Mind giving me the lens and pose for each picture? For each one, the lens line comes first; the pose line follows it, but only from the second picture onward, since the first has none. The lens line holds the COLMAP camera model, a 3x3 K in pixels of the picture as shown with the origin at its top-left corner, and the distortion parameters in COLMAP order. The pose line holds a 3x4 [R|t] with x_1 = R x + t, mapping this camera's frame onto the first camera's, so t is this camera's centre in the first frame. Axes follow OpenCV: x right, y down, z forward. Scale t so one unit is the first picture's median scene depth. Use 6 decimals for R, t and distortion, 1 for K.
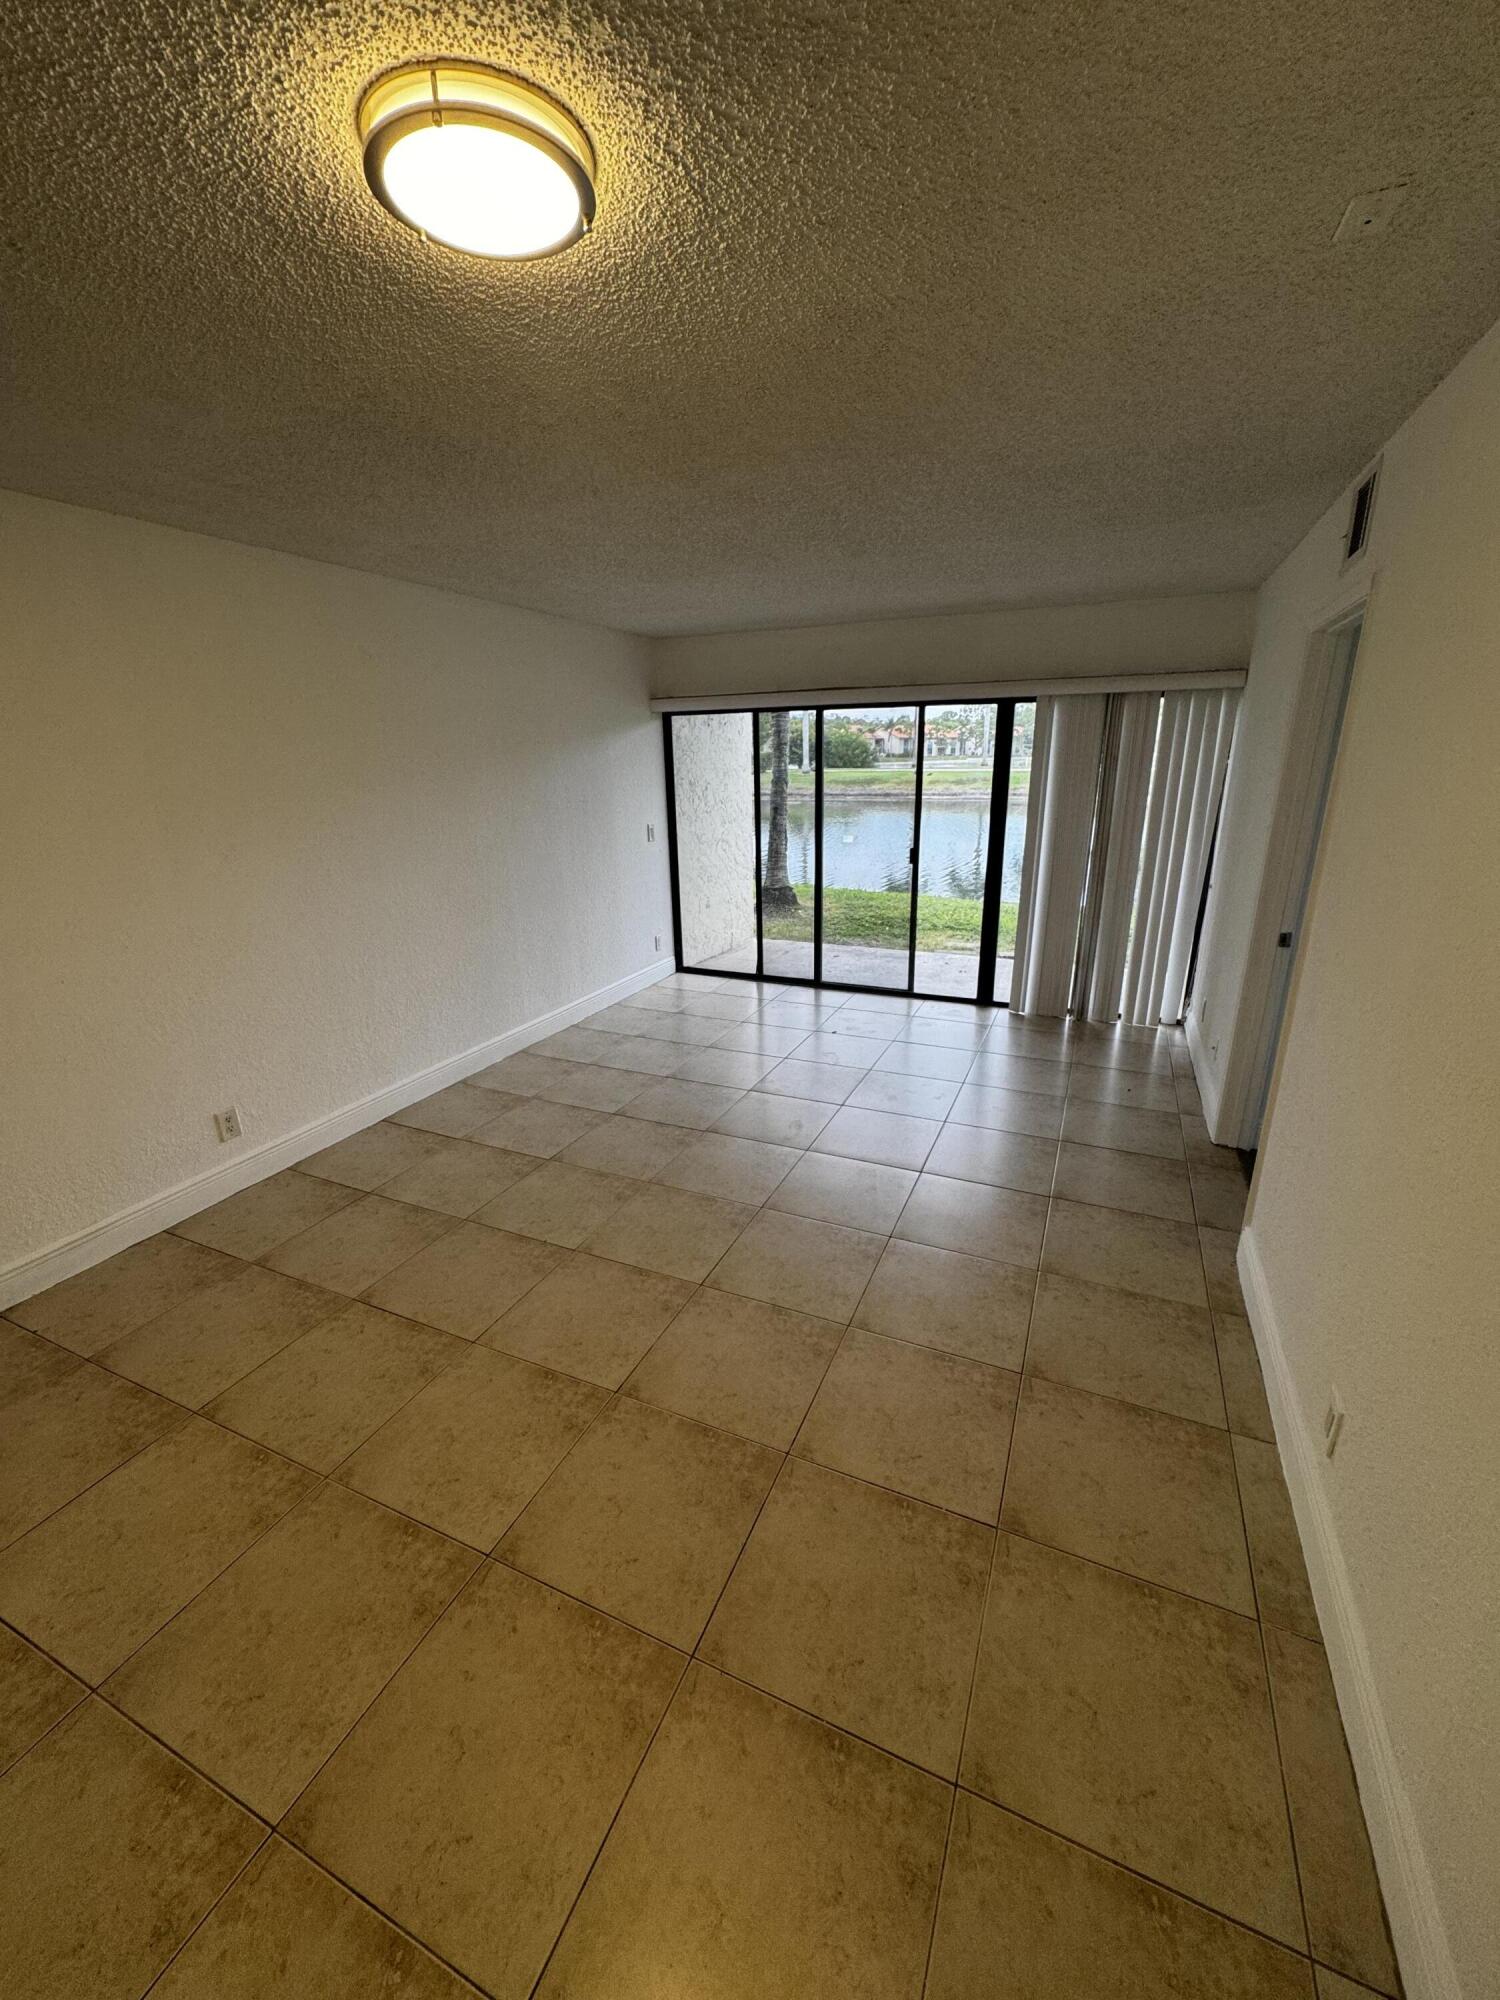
lens RADIAL K [[793.2, 0, 750.0], [0, 793.2, 1000.0], [0, 0, 1]] dist [-0.000075, 0.000156]
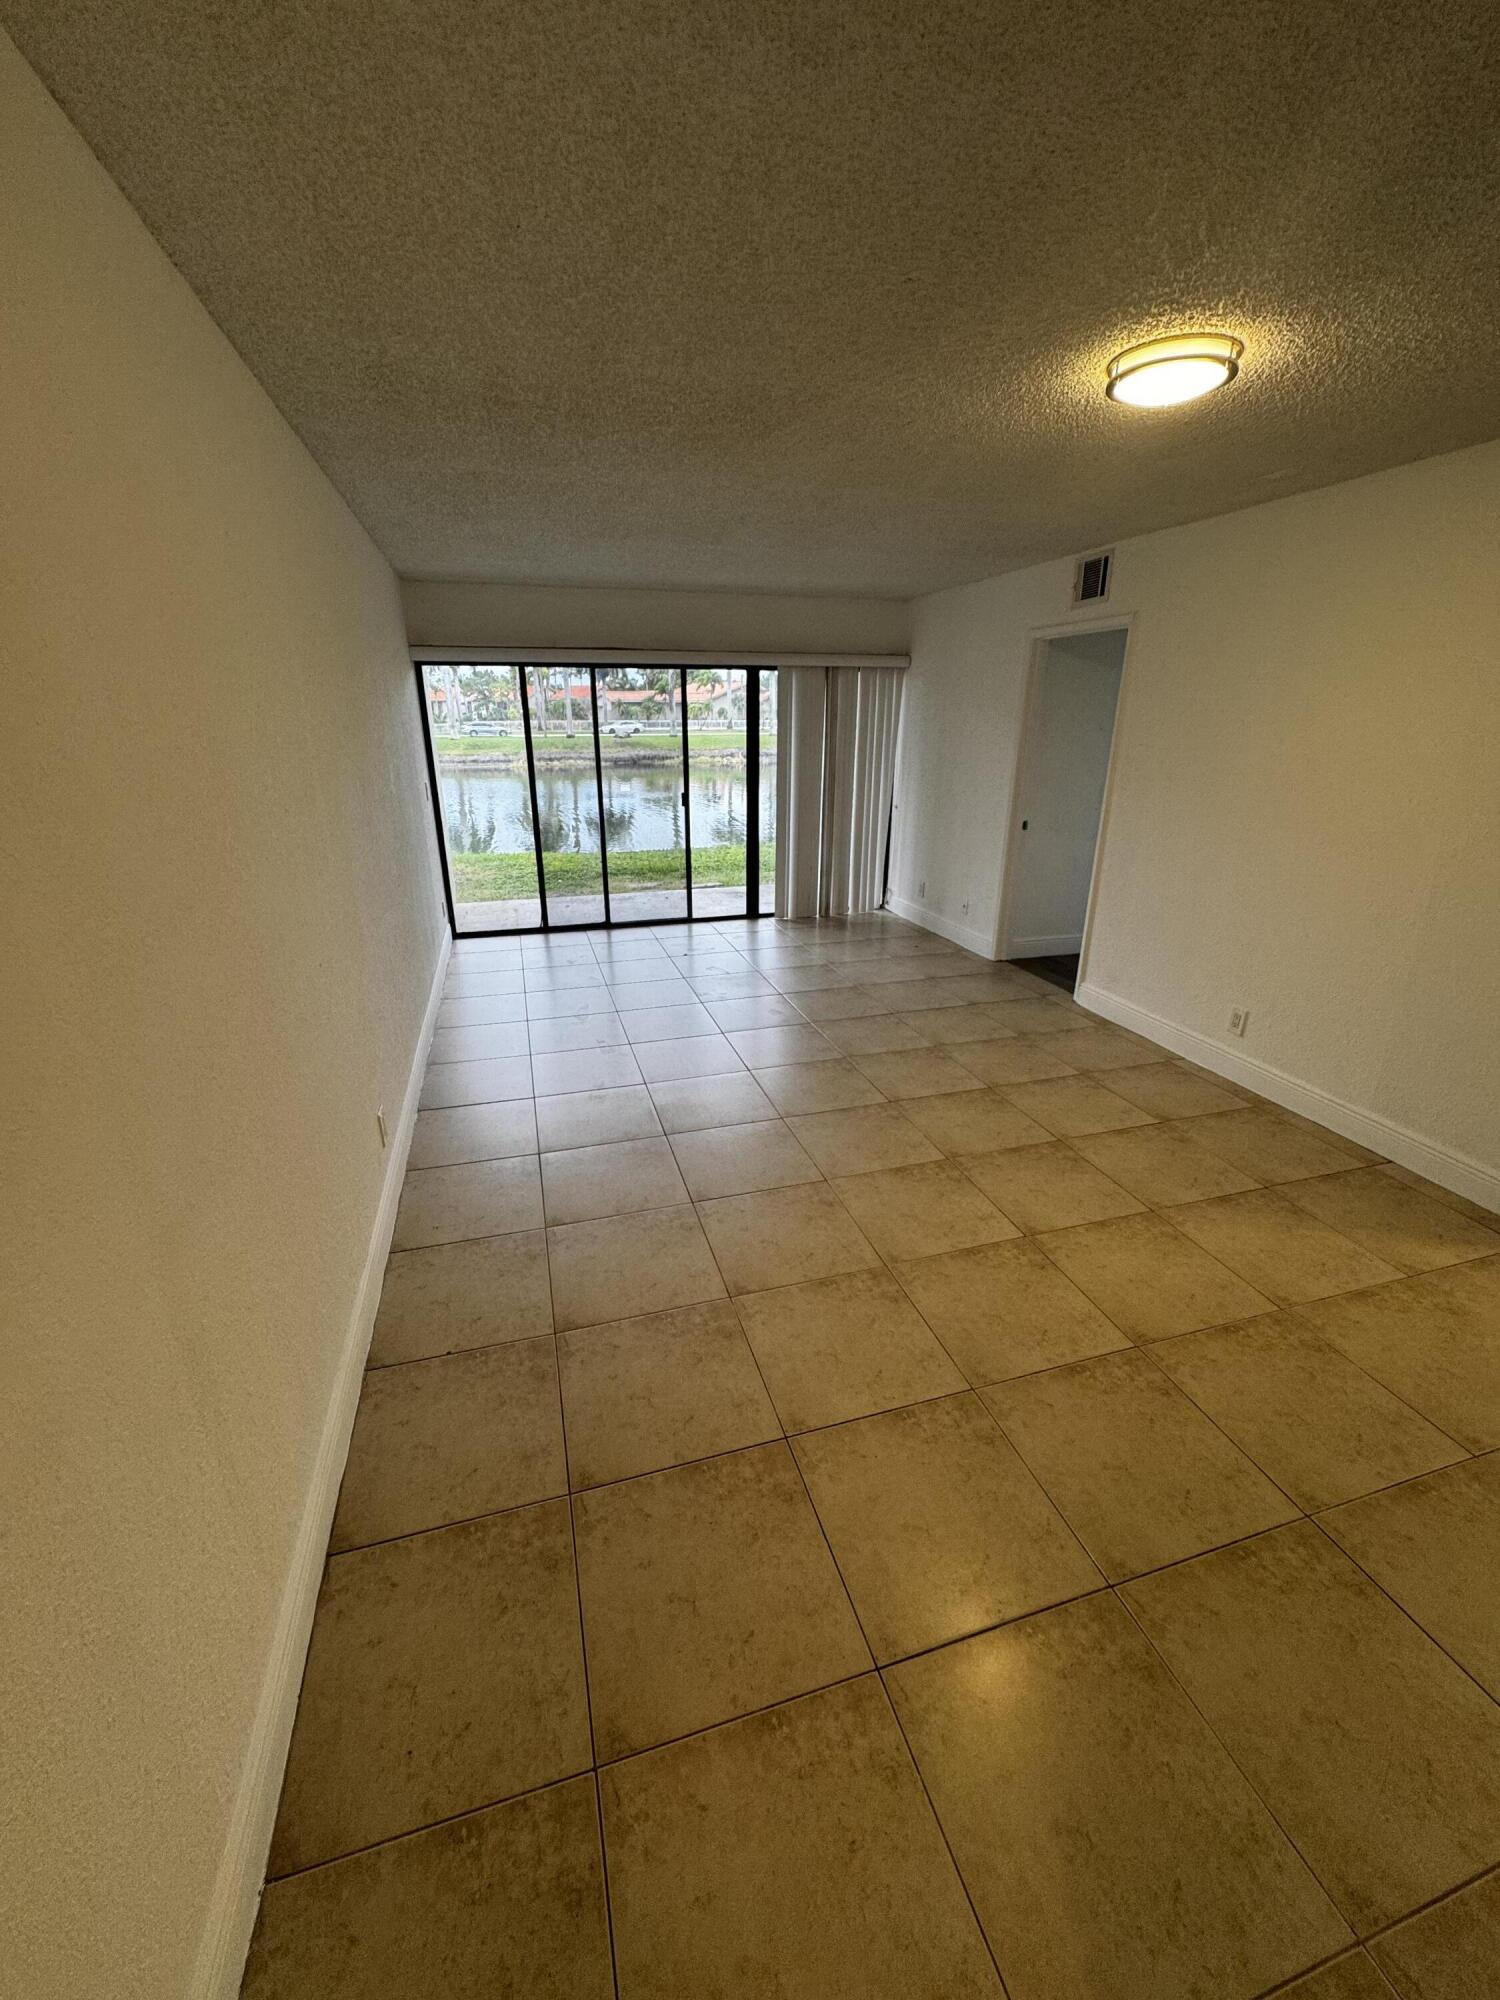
lens RADIAL K [[793.2, 0, 750.0], [0, 793.2, 1000.0], [0, 0, 1]] dist [-0.000075, 0.000156]
pose [[0.759533, -0.206392, 0.616857, -0.538869], [0.182519, 0.977851, 0.102440, 0.004116], [-0.624337, 0.034781, 0.780380, 0.046974]]
